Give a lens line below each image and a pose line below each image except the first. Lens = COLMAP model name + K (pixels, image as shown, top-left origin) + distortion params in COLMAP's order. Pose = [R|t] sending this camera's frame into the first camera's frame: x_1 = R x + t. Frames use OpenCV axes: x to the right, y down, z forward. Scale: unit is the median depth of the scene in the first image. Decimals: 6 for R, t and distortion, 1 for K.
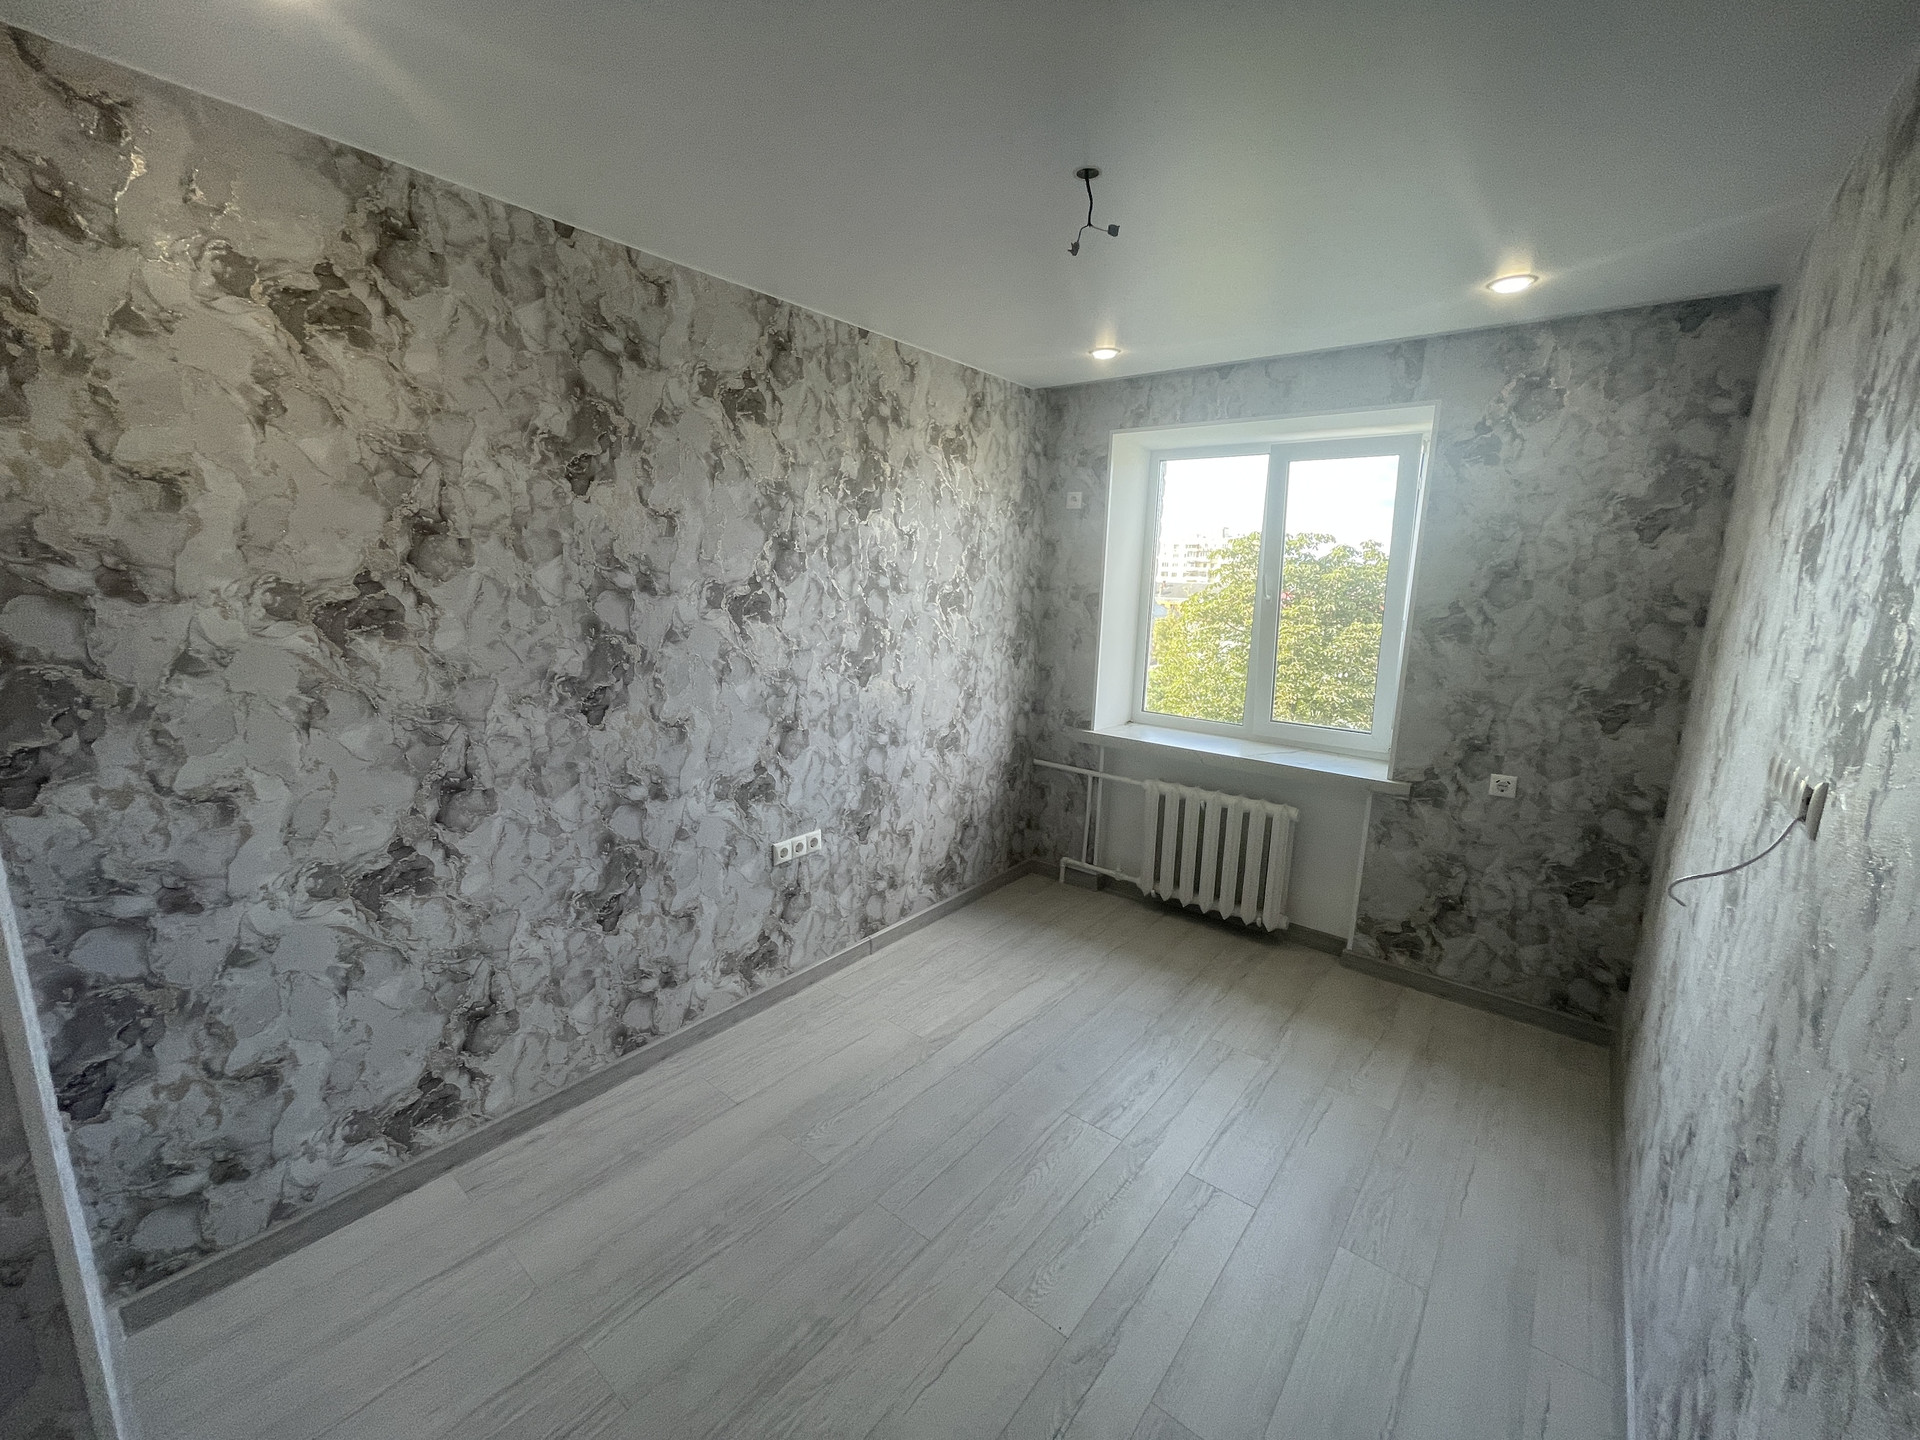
lens RADIAL K [[777.9, 0, 960.0], [0, 777.9, 720.0], [0, 0, 1]] dist [-0.000863, 0.000653]
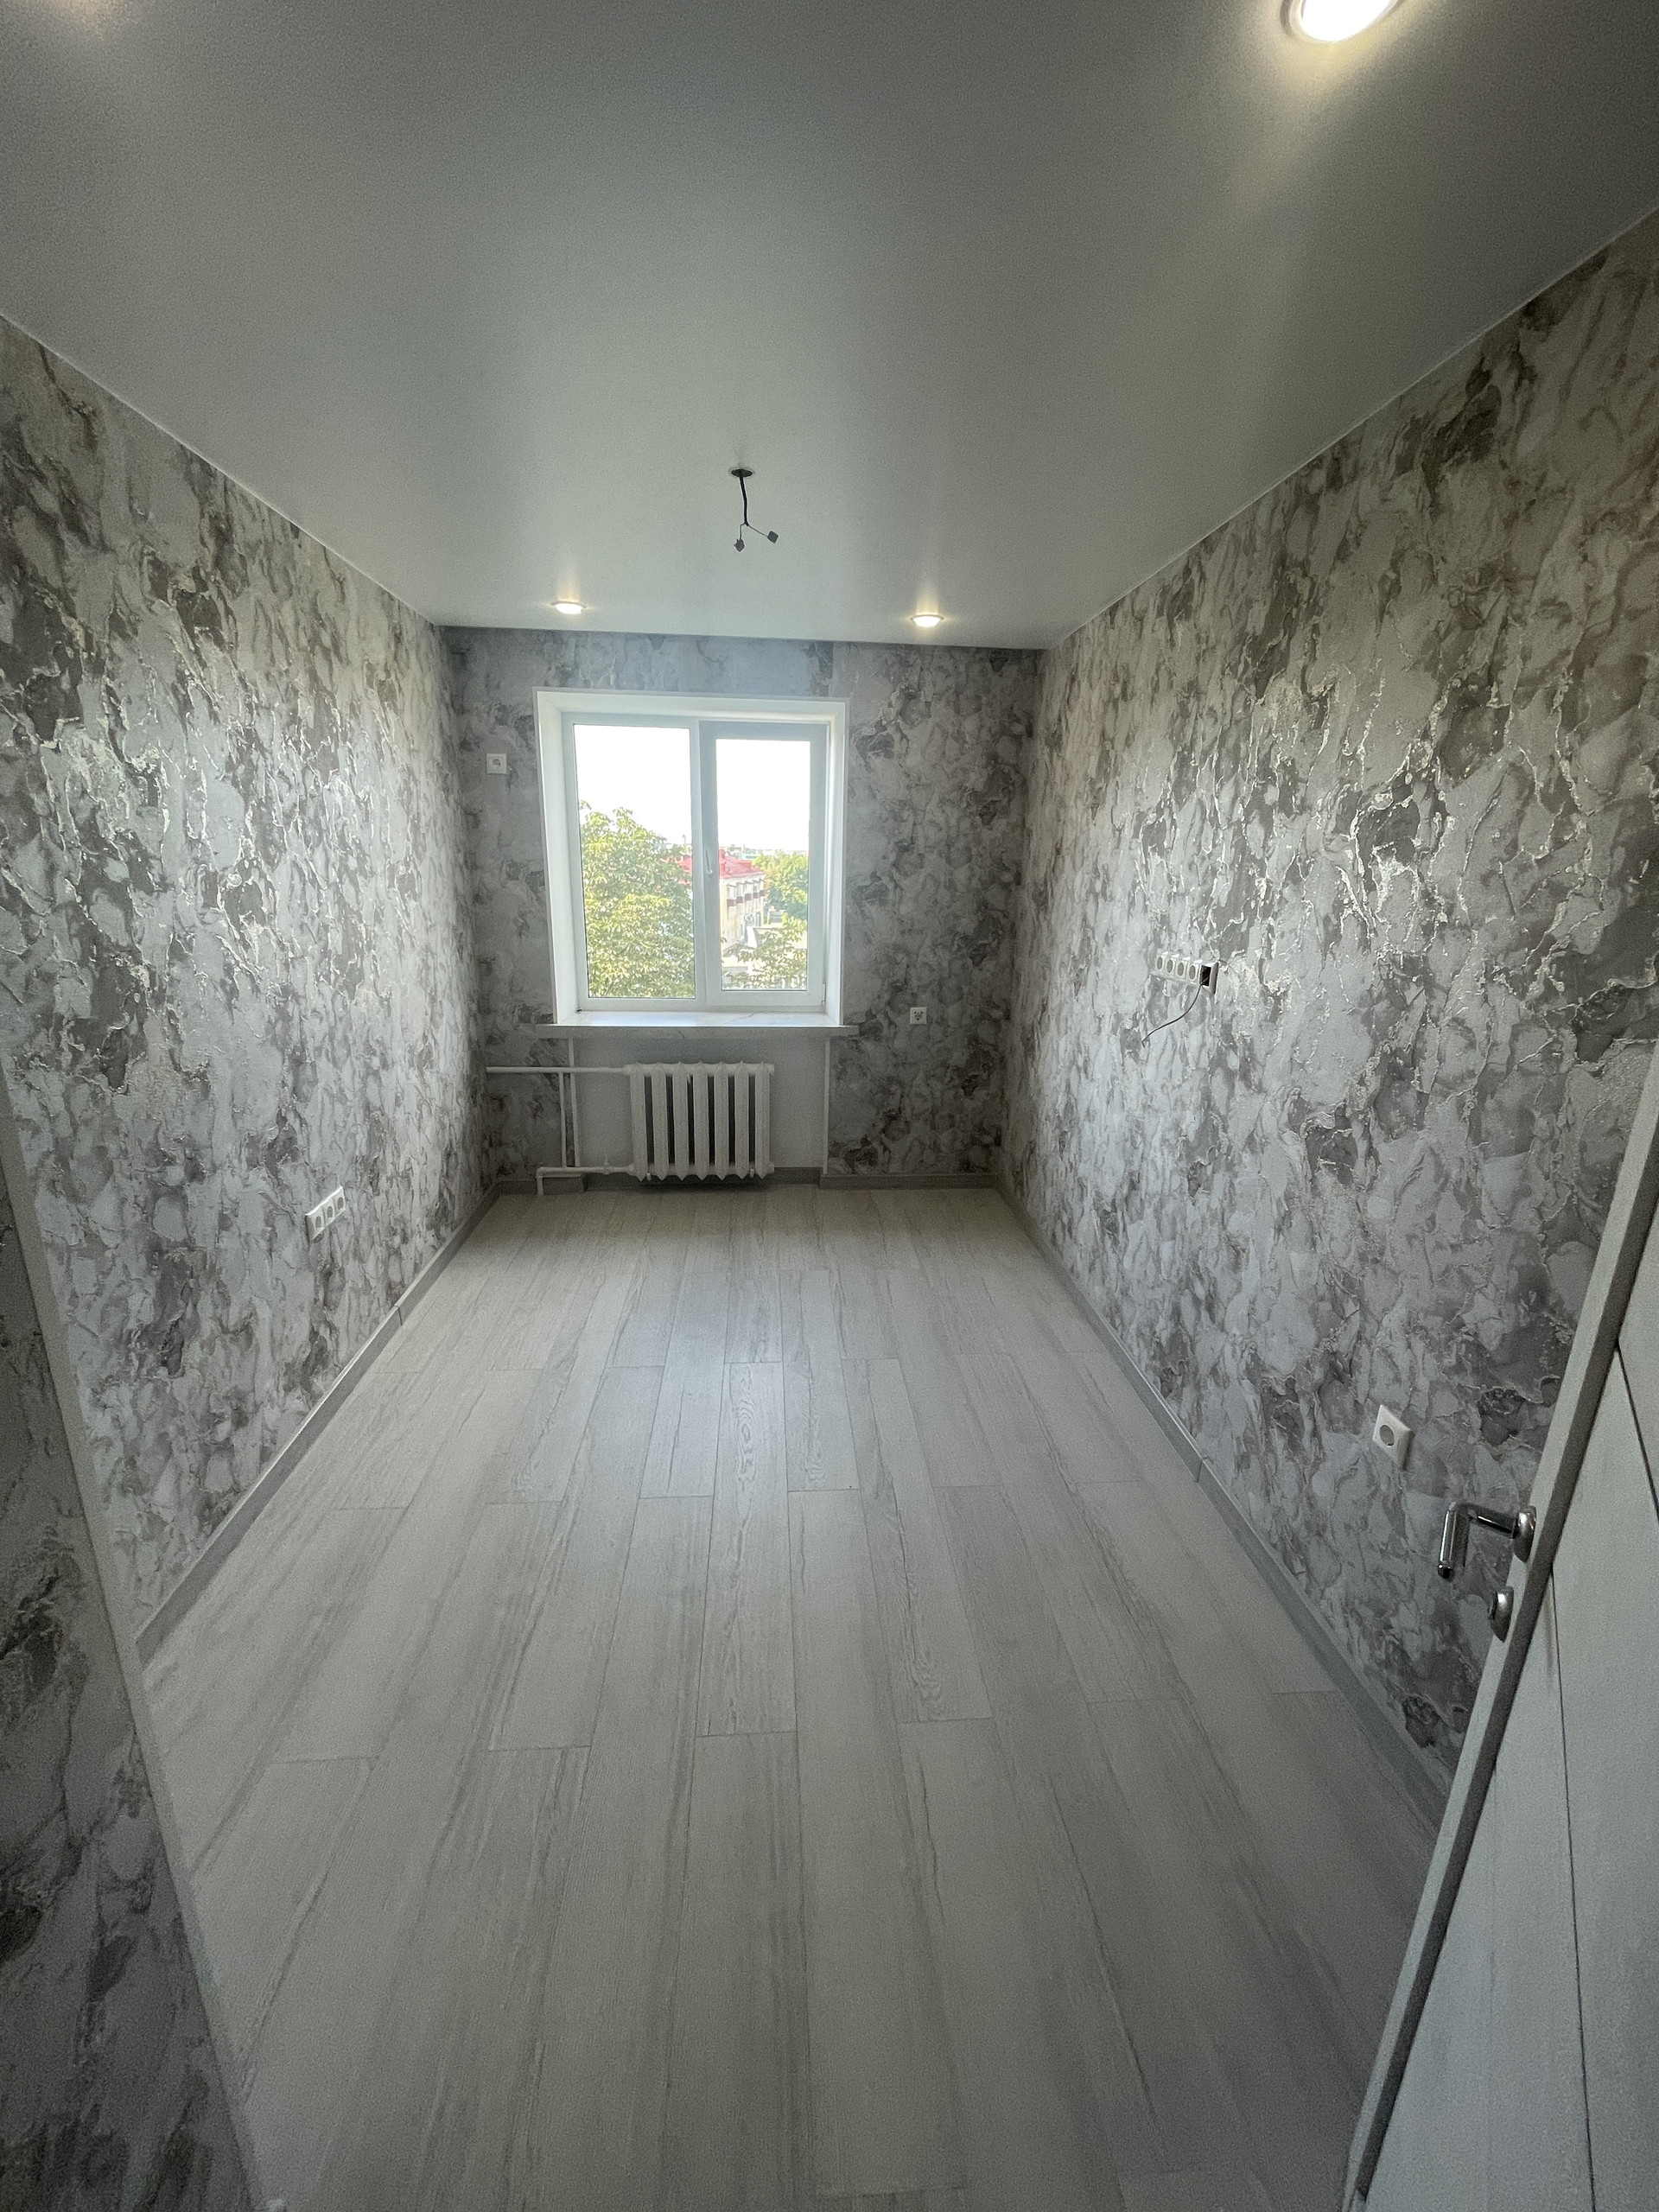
lens RADIAL K [[896.2, 0, 831.4], [0, 896.2, 1100.6], [0, 0, 1]] dist [-0.000863, 0.000653]
pose [[0.725699, -0.193964, 0.660105, -0.415537], [0.130488, 0.980826, 0.144750, -0.010823], [-0.675525, -0.018910, 0.737094, -0.004232]]
